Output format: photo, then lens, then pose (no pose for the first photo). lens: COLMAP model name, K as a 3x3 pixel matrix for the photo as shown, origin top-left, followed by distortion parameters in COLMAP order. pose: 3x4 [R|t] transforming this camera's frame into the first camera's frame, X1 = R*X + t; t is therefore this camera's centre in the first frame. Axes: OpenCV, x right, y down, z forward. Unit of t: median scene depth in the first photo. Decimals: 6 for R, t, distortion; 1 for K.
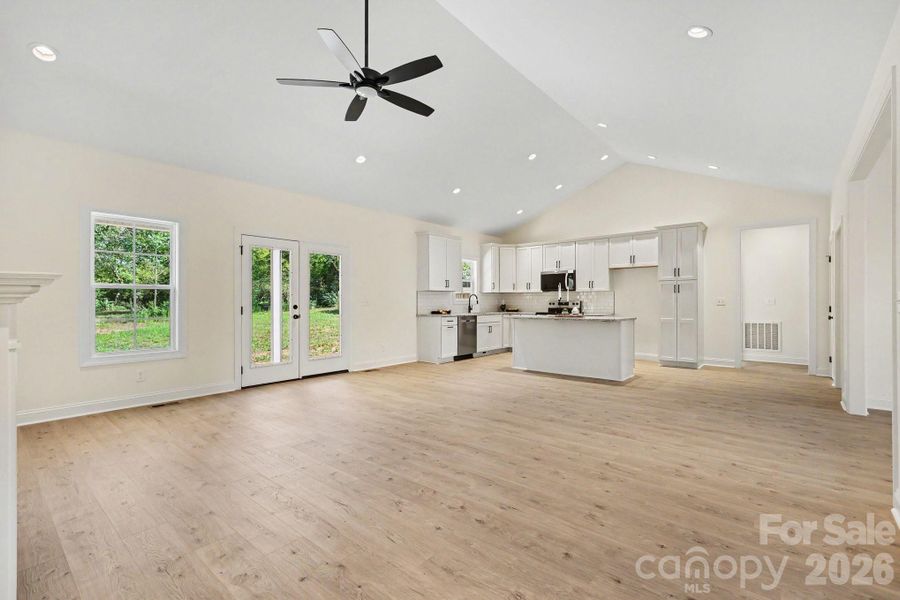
lens RADIAL K [[396.4, 0, 460.1], [0, 396.4, 300.5], [0, 0, 1]] dist [0.000978, 0.000076]
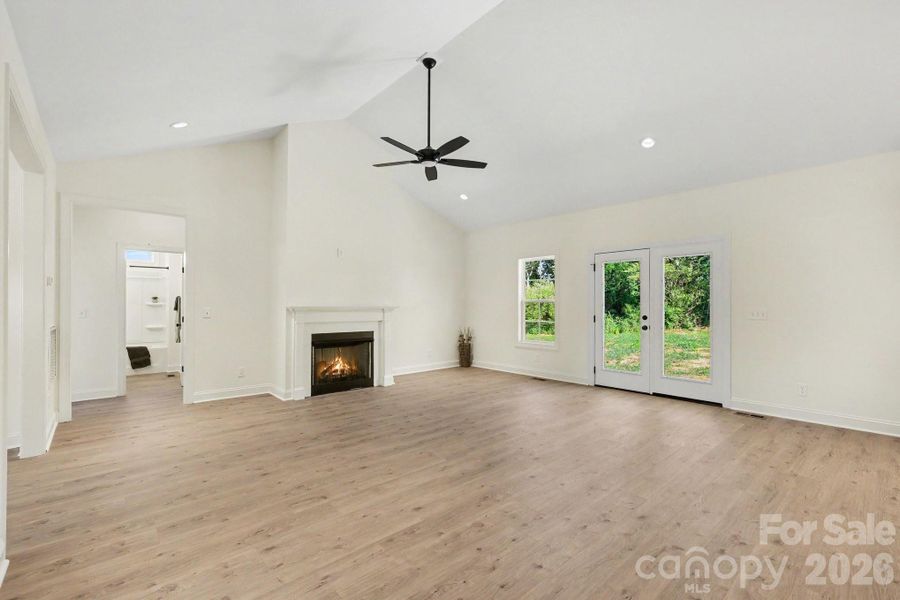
lens RADIAL K [[396.4, 0, 460.1], [0, 396.4, 300.5], [0, 0, 1]] dist [0.000978, 0.000076]
pose [[-0.131130, -0.004679, -0.991354, 1.074120], [-0.000839, 0.999989, -0.004609, -0.036893], [0.991365, 0.000227, -0.131132, 1.234895]]
